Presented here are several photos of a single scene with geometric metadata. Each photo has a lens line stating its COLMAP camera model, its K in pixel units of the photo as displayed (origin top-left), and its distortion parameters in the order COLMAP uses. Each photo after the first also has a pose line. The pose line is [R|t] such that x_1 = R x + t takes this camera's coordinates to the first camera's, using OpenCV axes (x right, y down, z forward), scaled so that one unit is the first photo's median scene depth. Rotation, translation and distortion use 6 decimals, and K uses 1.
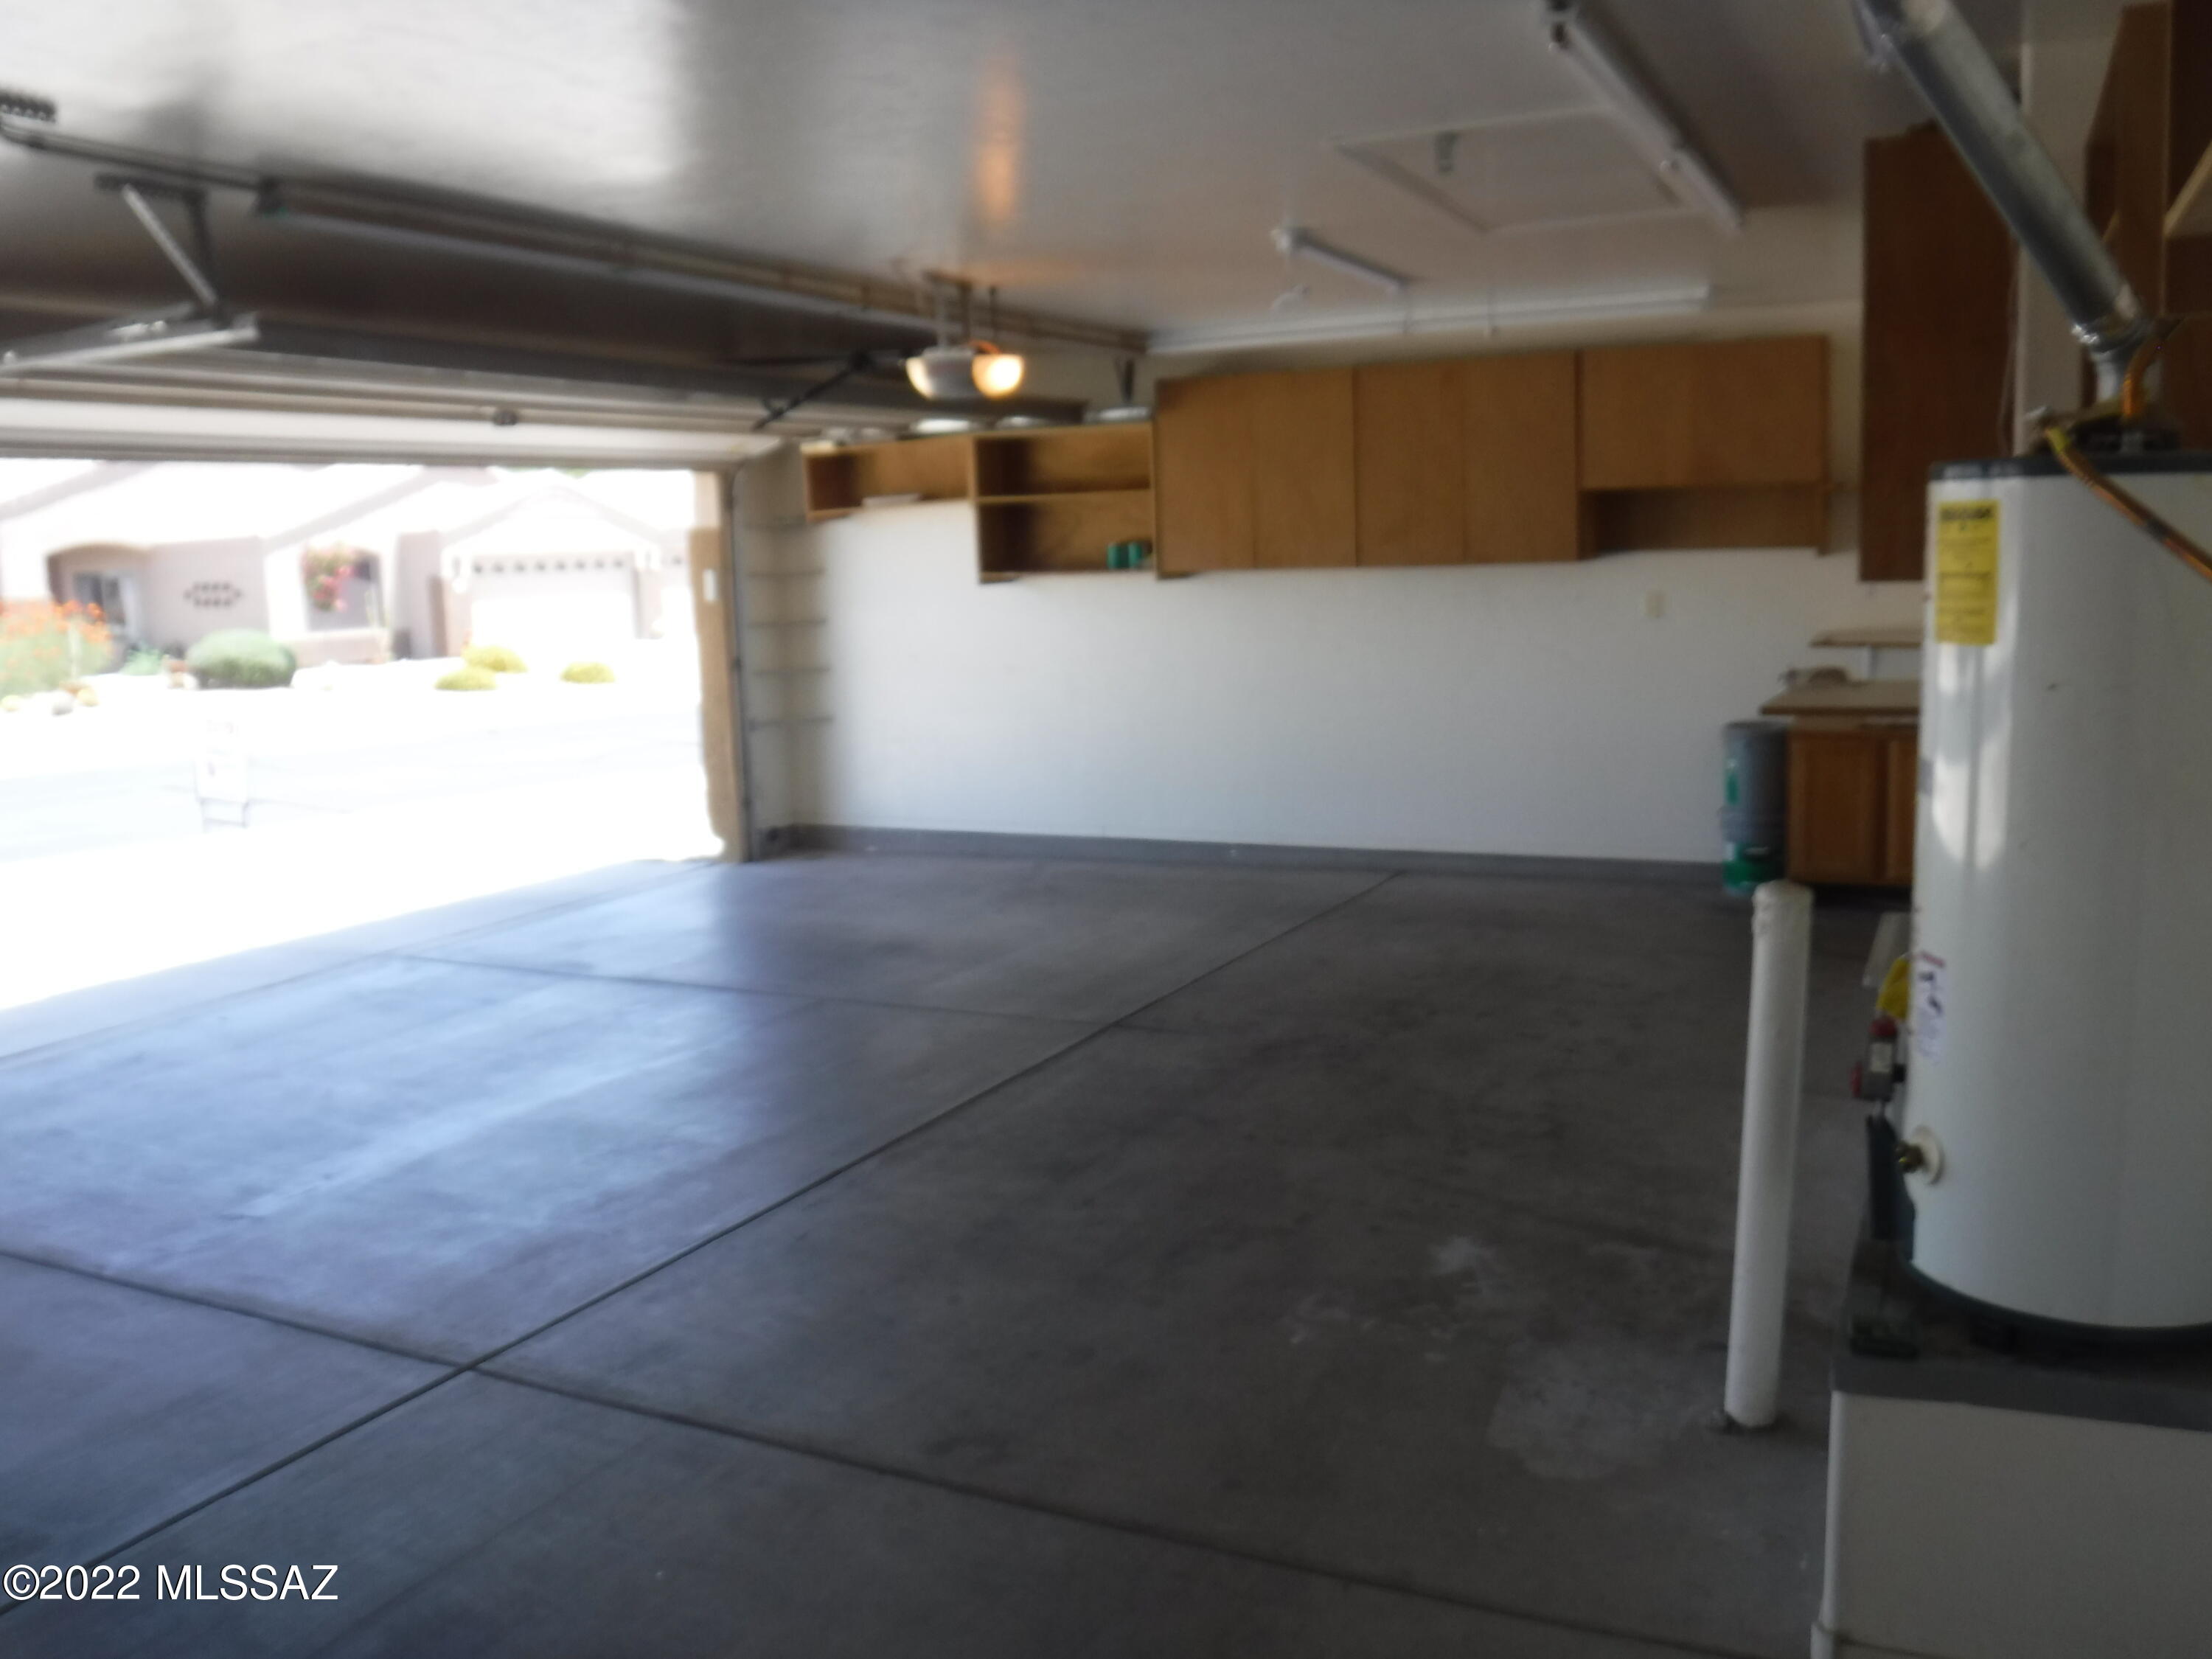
lens RADIAL K [[1816.3, 0, 1112.1], [0, 1816.3, 852.0], [0, 0, 1]] dist [-0.091393, 0.033452]
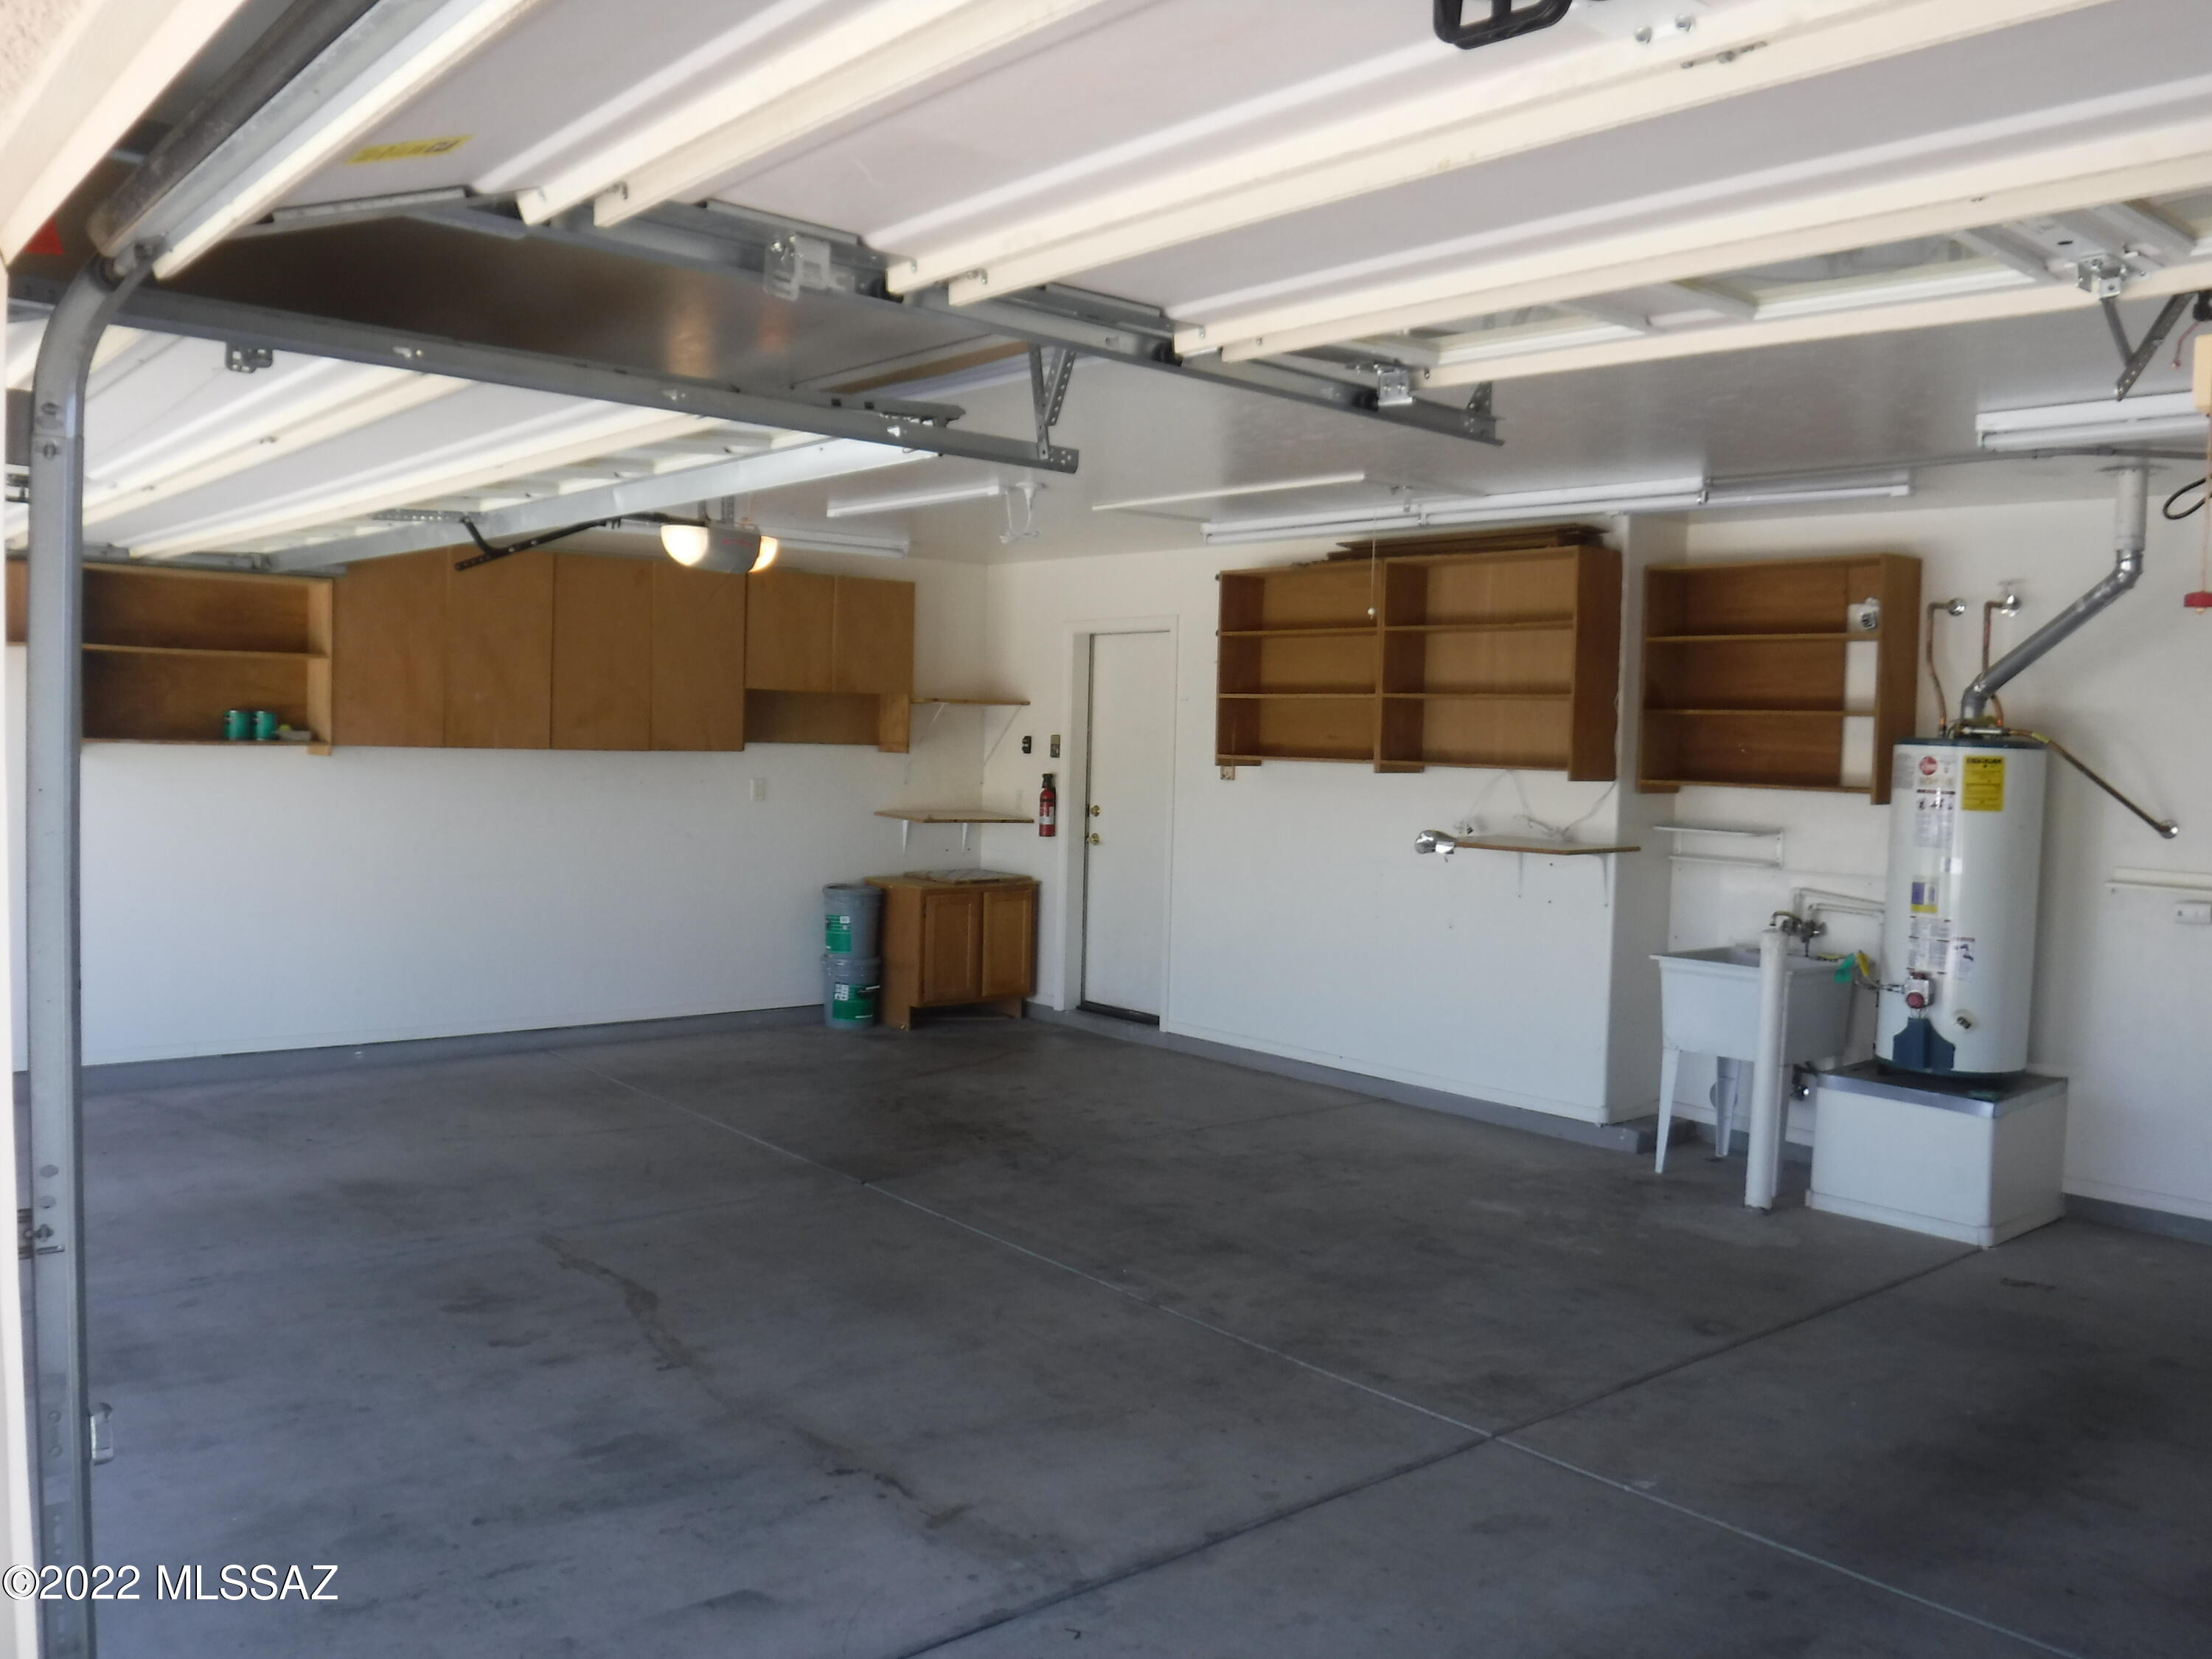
lens RADIAL K [[1816.3, 0, 1112.1], [0, 1816.3, 852.0], [0, 0, 1]] dist [-0.091393, 0.033452]
pose [[0.408616, -0.015719, 0.912571, -0.701192], [0.110485, 0.993351, -0.032361, -0.034239], [-0.905994, 0.114048, 0.407636, 0.327397]]
